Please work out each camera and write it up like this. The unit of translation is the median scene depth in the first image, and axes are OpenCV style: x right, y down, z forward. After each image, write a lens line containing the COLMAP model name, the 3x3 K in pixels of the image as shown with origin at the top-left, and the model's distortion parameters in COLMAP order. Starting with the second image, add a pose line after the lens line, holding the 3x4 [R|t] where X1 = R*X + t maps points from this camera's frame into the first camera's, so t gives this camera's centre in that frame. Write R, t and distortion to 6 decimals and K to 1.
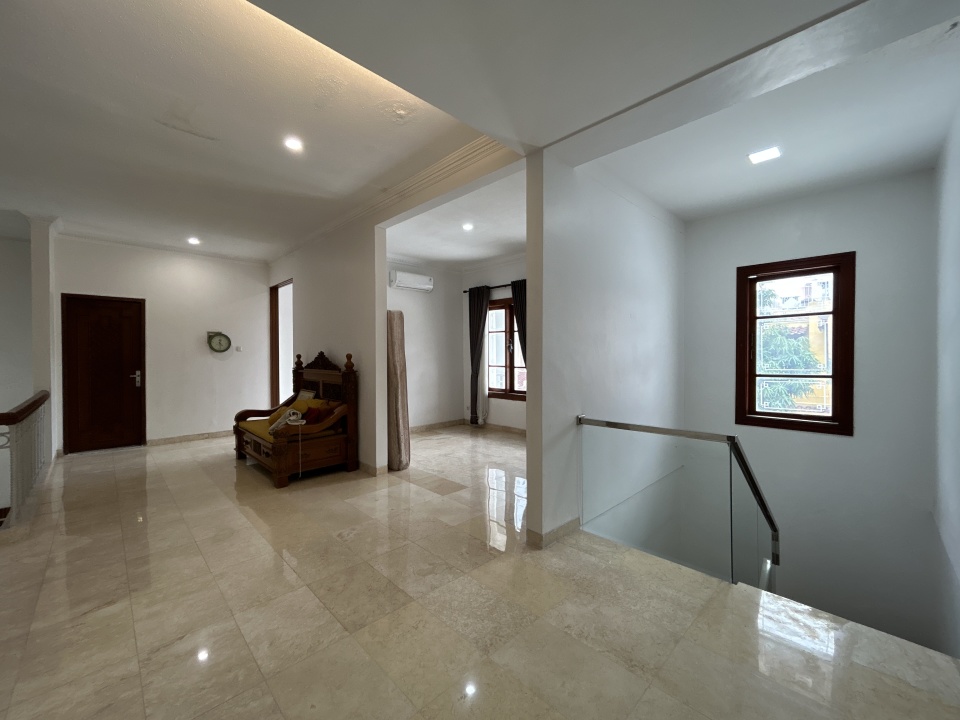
lens RADIAL K [[390.7, 0, 480.5], [0, 390.7, 357.7], [0, 0, 1]] dist [-0.003518, 0.001561]
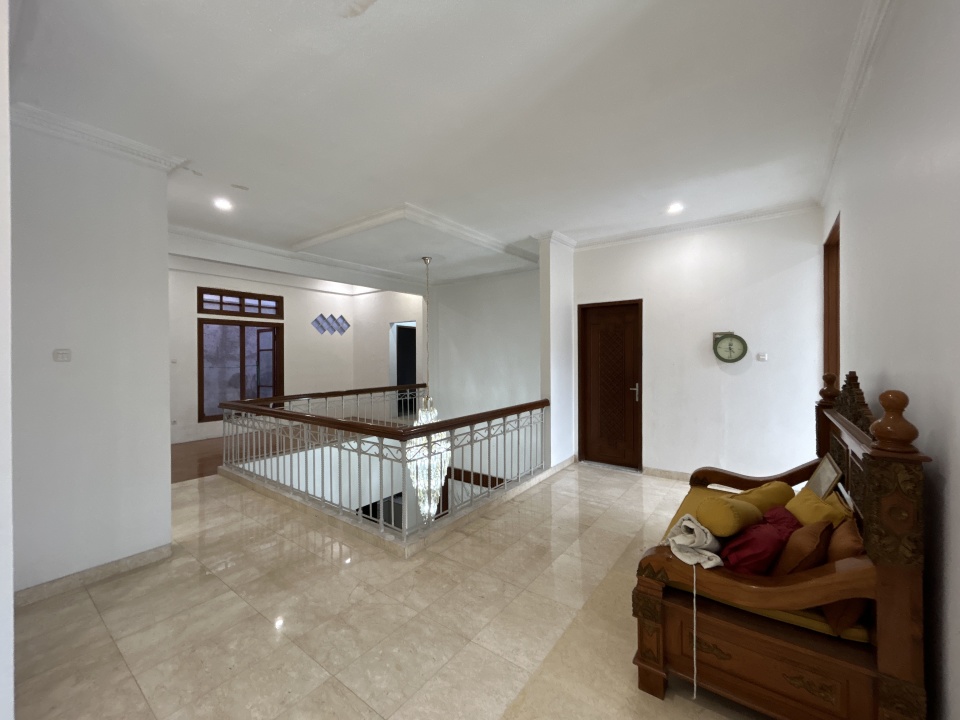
lens RADIAL K [[390.7, 0, 475.3], [0, 390.7, 358.7], [0, 0, 1]] dist [-0.003518, 0.001561]
pose [[0.153334, 0.010000, -0.988124, -0.080301], [-0.004963, 0.999944, 0.009350, -0.026841], [0.988162, 0.003470, 0.153375, 0.513131]]
